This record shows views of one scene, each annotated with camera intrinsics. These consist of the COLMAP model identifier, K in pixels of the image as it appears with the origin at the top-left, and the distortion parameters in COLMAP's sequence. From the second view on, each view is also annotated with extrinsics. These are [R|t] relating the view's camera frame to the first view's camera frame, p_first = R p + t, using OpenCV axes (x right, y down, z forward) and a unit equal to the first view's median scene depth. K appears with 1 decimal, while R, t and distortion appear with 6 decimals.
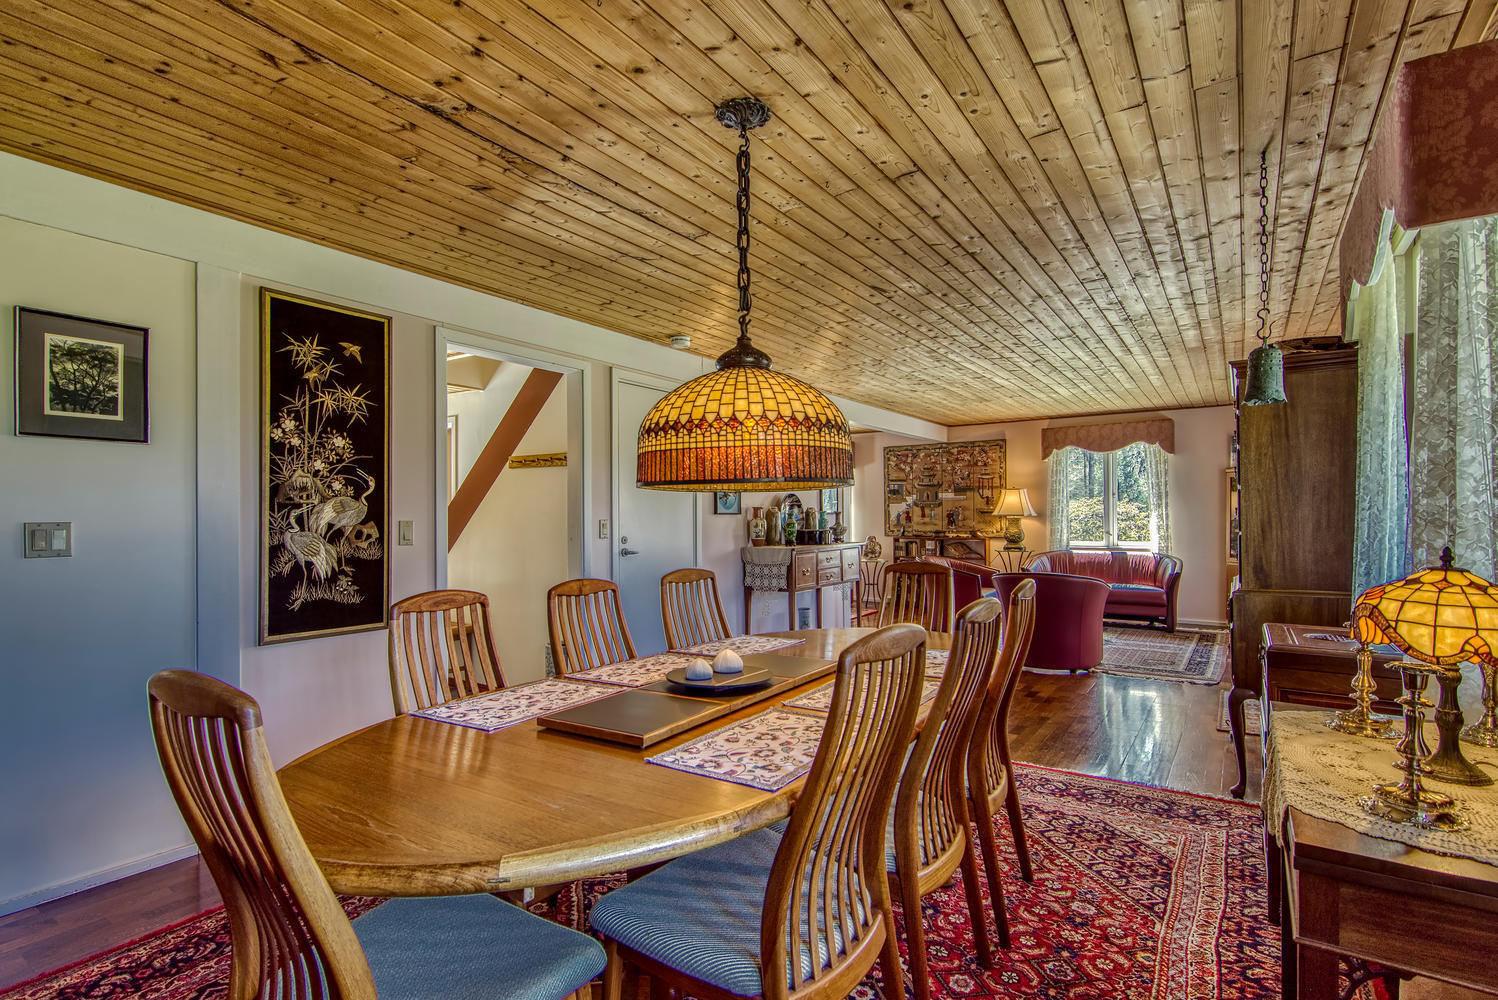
lens RADIAL K [[720.0, 0, 744.1], [0, 720.0, 515.5], [0, 0, 1]] dist [0.014790, -0.014857]
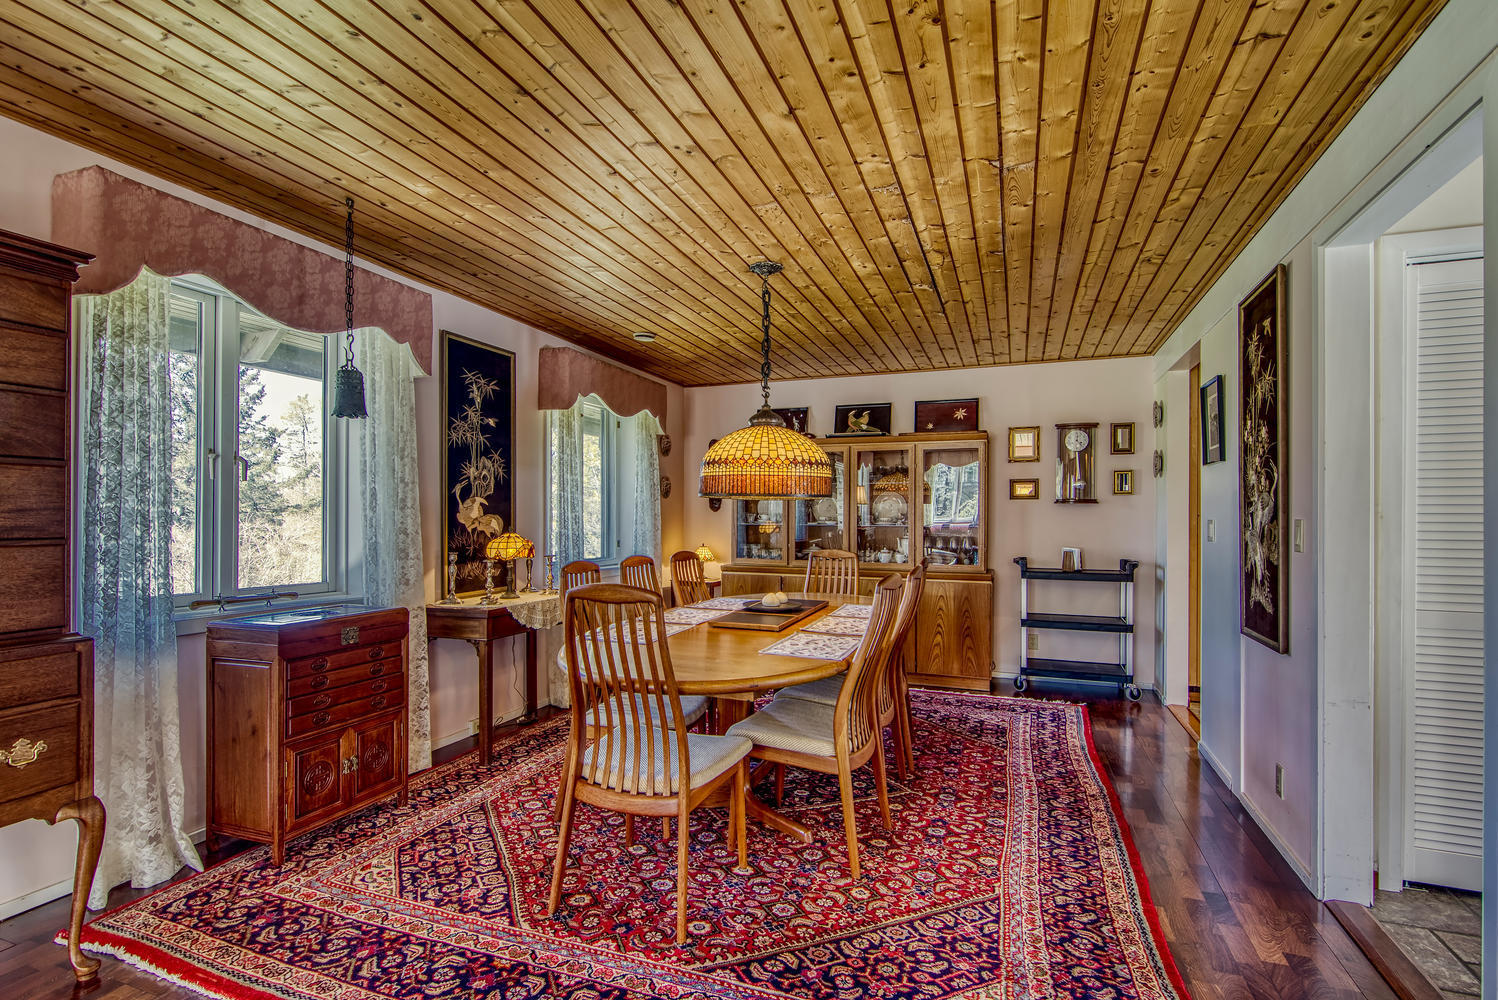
lens RADIAL K [[720.0, 0, 744.1], [0, 720.0, 515.5], [0, 0, 1]] dist [0.014790, -0.014857]
pose [[-0.970932, 0.001512, -0.239352, 0.334232], [0.003060, 0.999977, -0.006098, 0.012941], [0.239337, -0.006653, -0.970914, 1.956678]]
